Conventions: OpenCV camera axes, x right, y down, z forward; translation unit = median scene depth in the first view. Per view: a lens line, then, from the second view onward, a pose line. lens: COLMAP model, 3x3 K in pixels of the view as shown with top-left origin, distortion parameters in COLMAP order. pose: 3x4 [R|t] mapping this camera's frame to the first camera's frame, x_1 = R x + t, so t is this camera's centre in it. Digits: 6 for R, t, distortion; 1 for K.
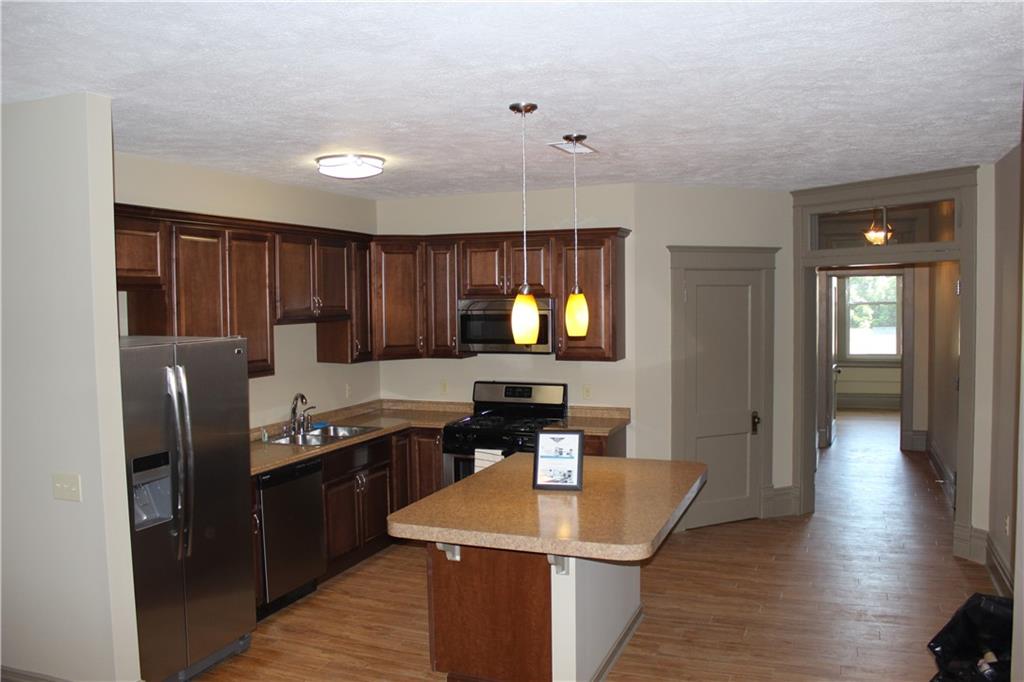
lens RADIAL K [[875.3, 0, 514.6], [0, 875.3, 341.9], [0, 0, 1]] dist [-0.018746, -0.005042]
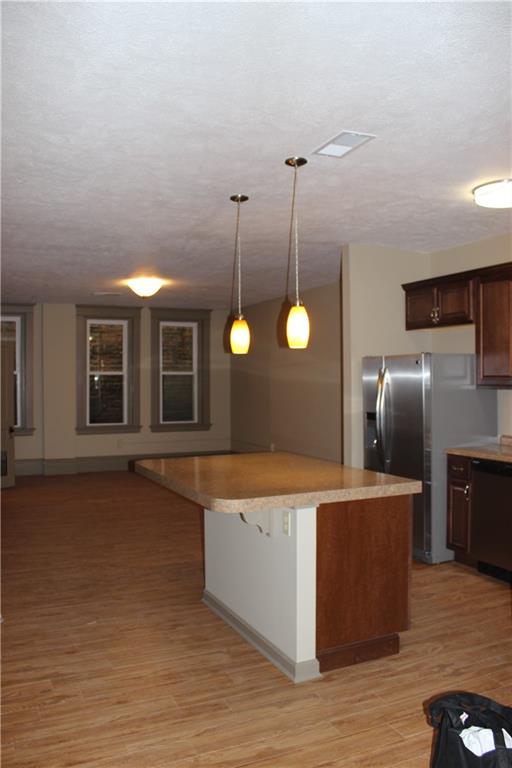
lens RADIAL K [[656.5, 0, 258.2], [0, 656.5, 384.0], [0, 0, 1]] dist [-0.018746, -0.005042]
pose [[-0.708239, 0.017682, -0.705751, 0.626170], [-0.018532, 0.998876, 0.043623, 0.002968], [0.705729, 0.043975, -0.707116, 1.445733]]
